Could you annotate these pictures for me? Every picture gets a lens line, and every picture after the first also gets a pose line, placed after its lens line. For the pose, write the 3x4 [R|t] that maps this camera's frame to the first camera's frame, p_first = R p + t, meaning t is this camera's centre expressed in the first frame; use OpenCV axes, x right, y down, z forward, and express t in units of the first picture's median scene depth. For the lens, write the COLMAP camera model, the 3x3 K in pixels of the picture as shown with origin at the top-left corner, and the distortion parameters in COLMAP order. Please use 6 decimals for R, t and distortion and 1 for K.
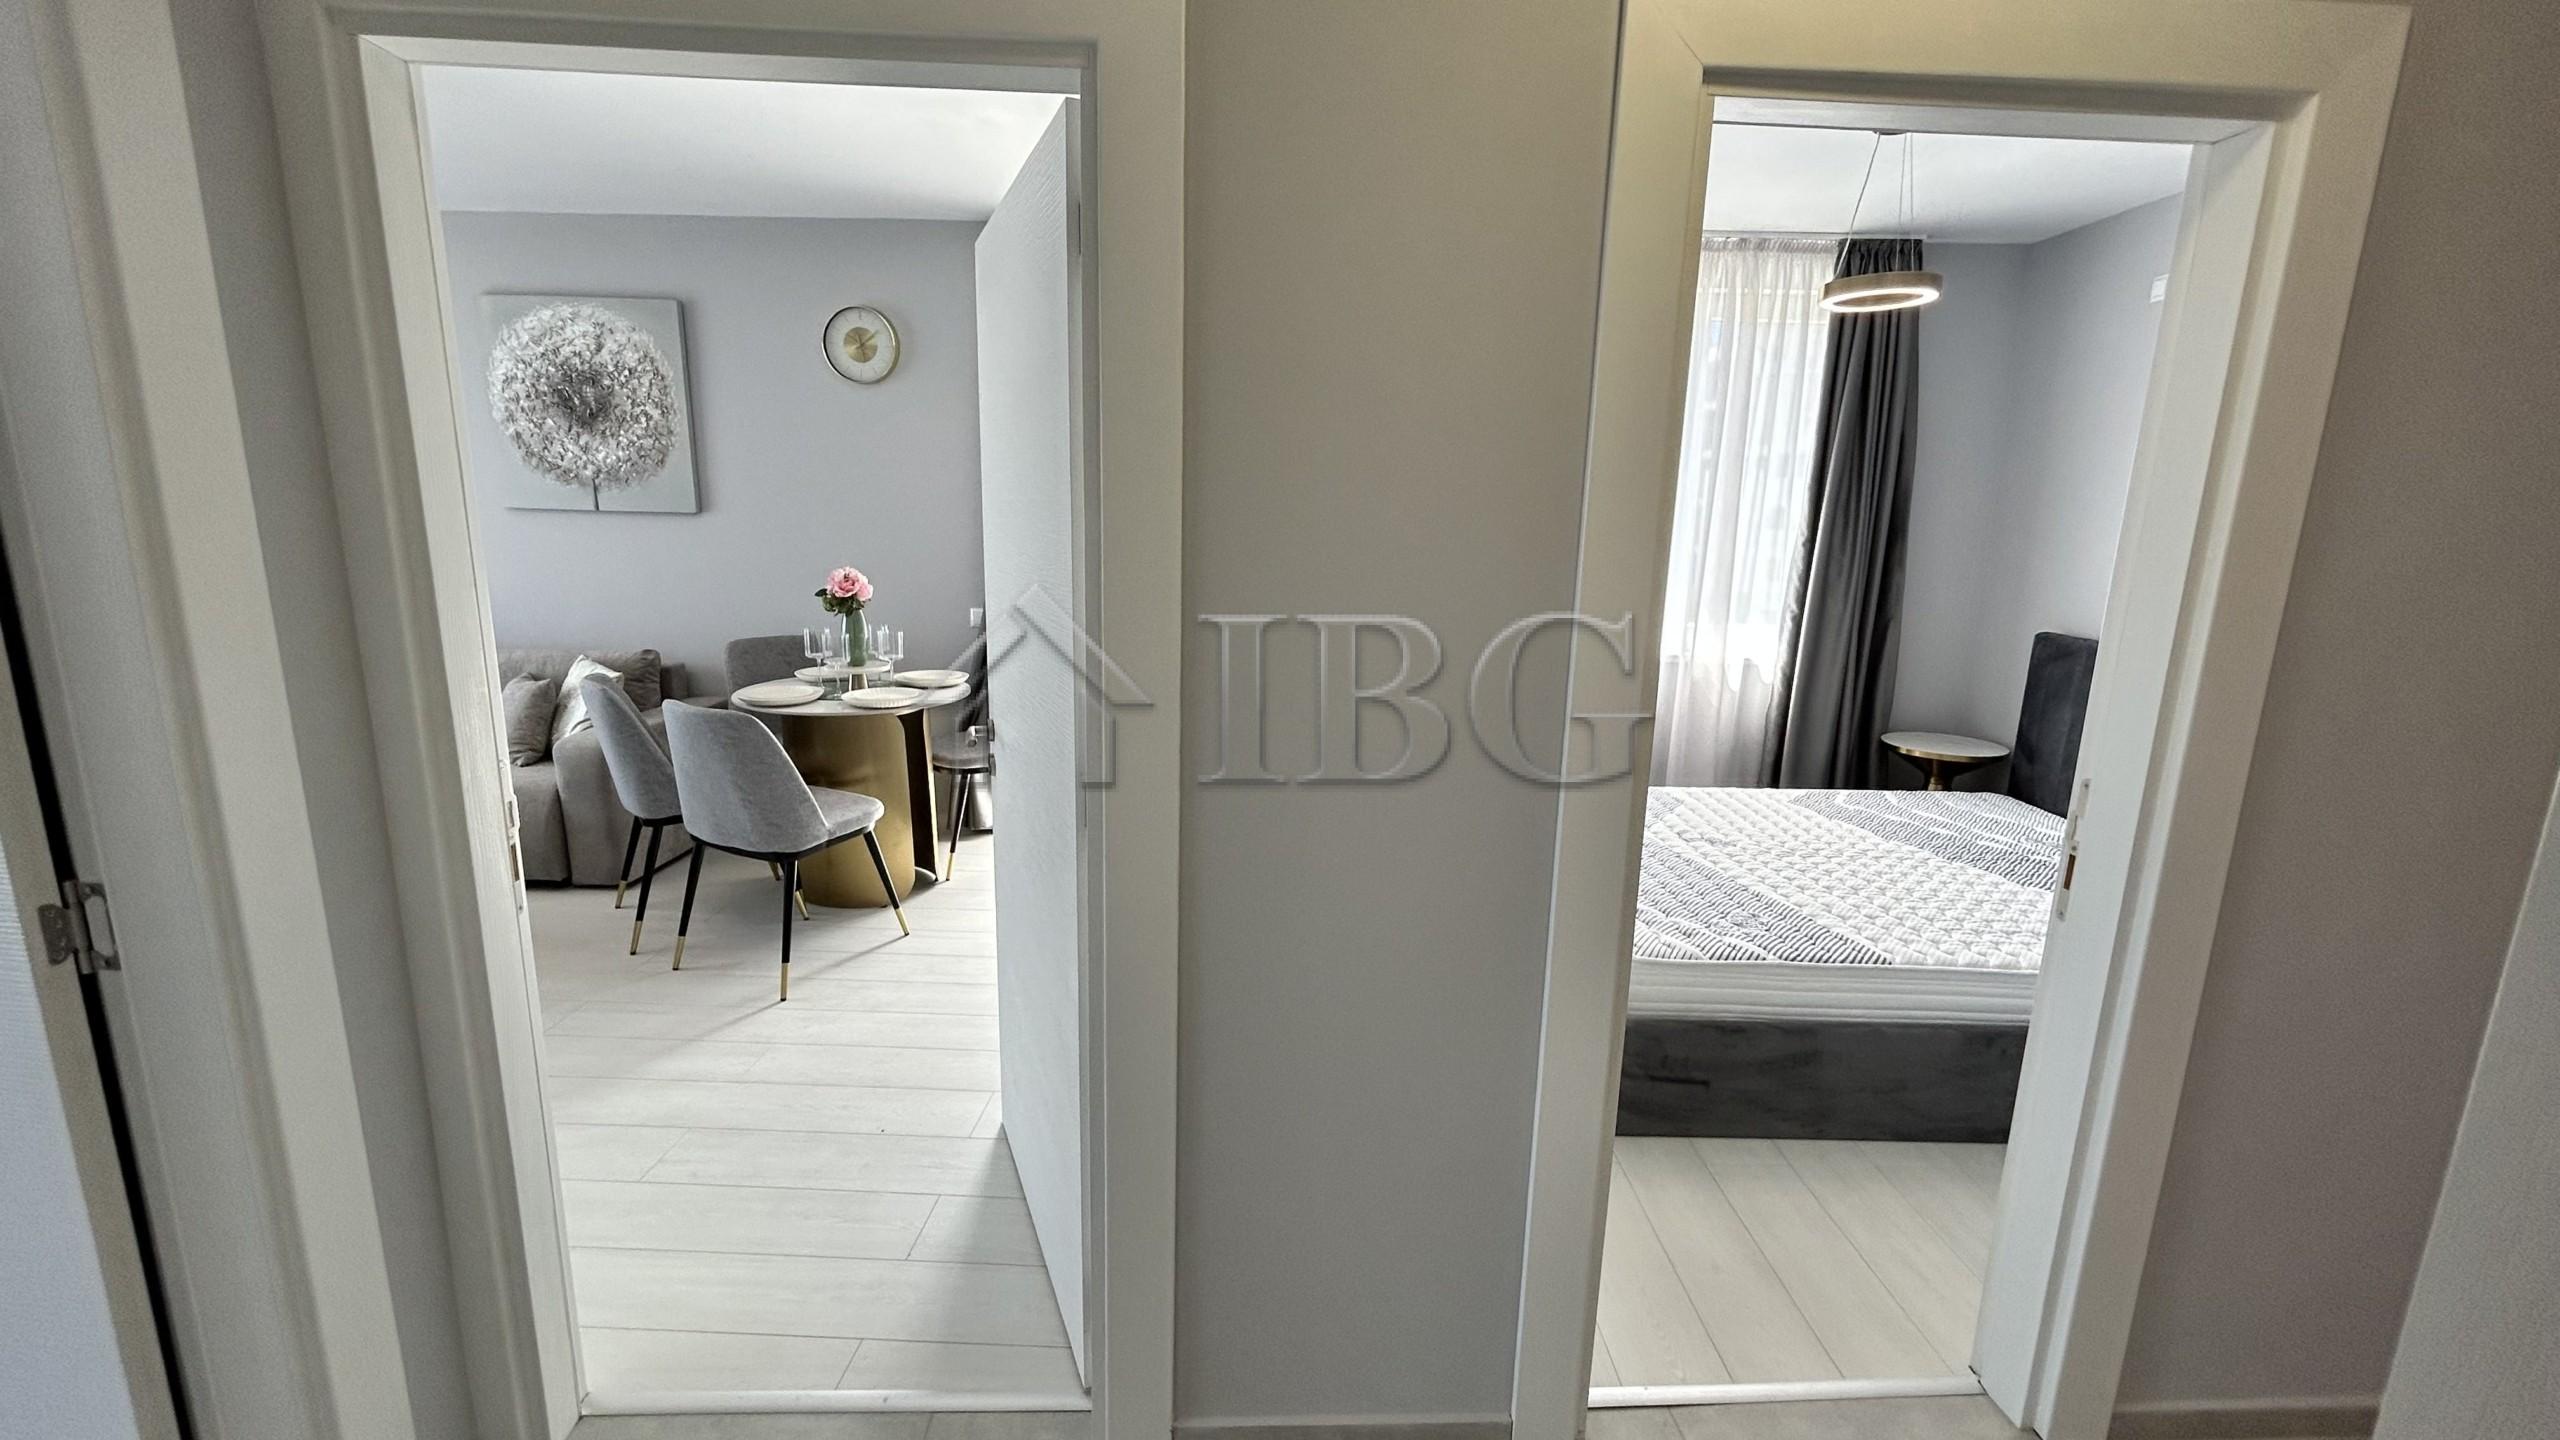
lens RADIAL K [[1012.6, 0, 1287.0], [0, 1012.6, 719.8], [0, 0, 1]] dist [-0.000682, -0.000173]
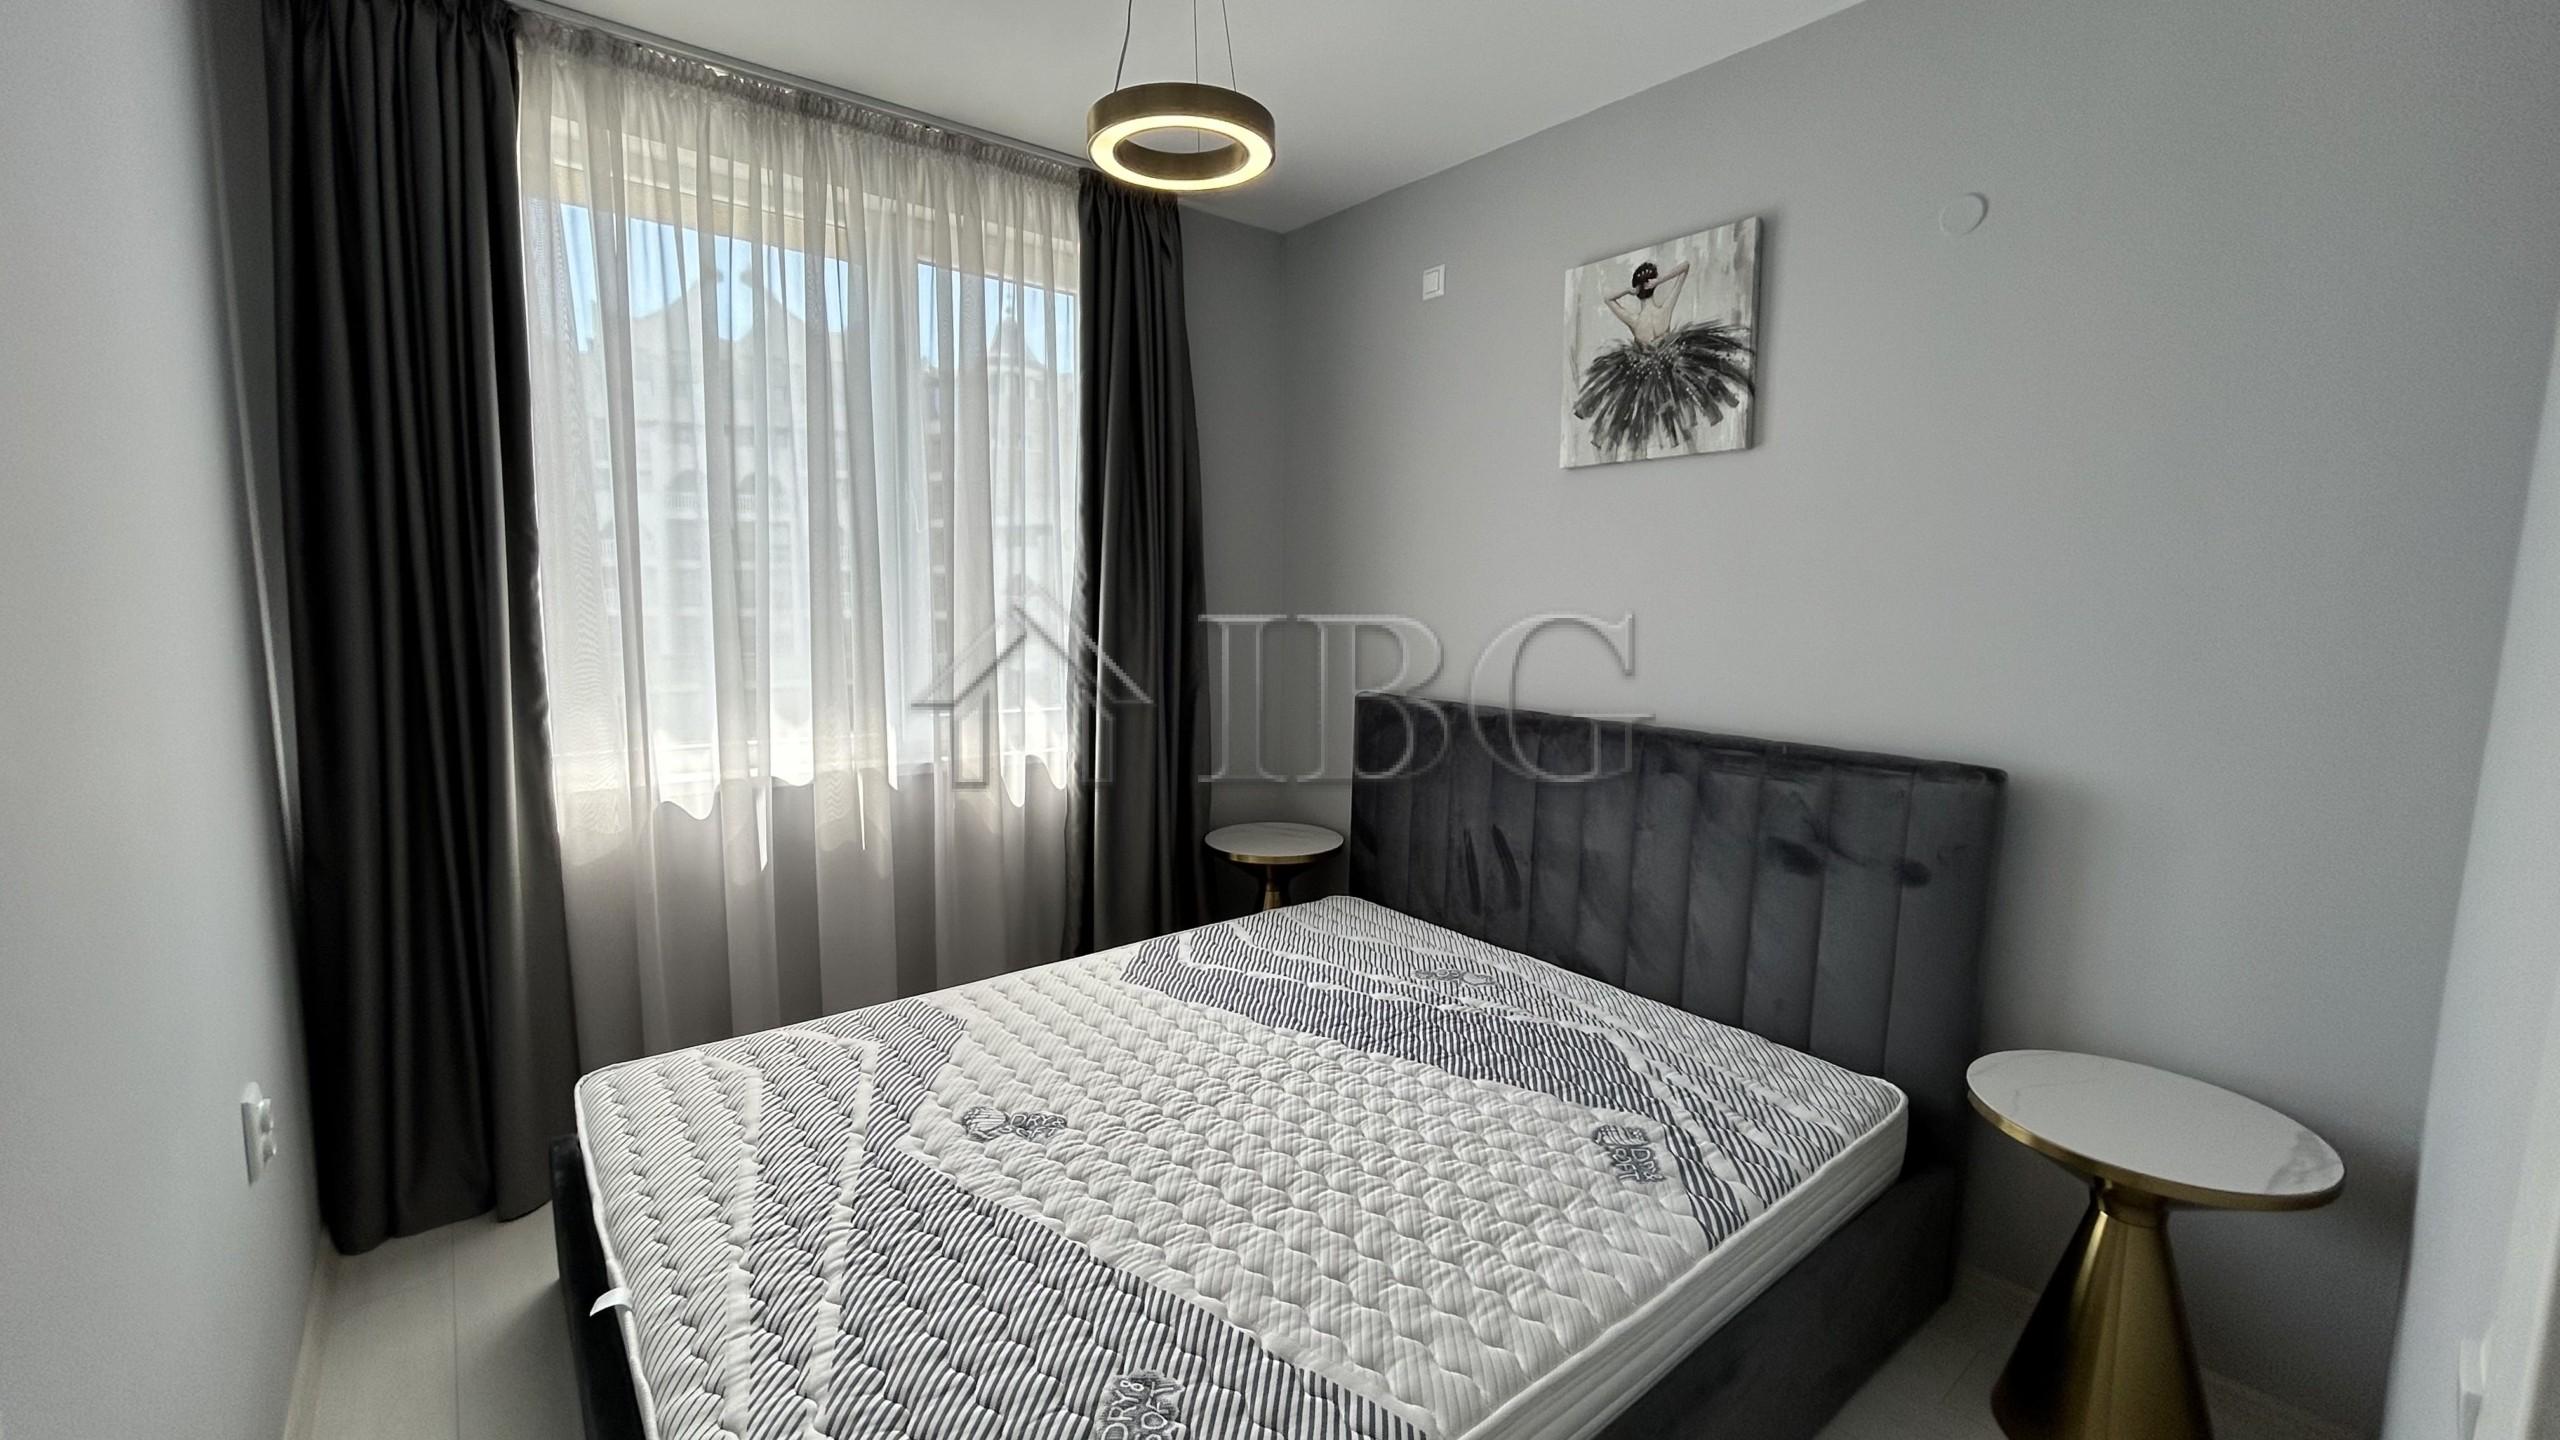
lens RADIAL K [[1012.6, 0, 1271.8], [0, 1012.6, 710.1], [0, 0, 1]] dist [-0.000682, -0.000173]
pose [[0.770893, -0.082352, 0.631618, 0.174342], [0.126088, 0.991714, -0.024588, -0.061122], [-0.624360, 0.098594, 0.774889, 0.419344]]
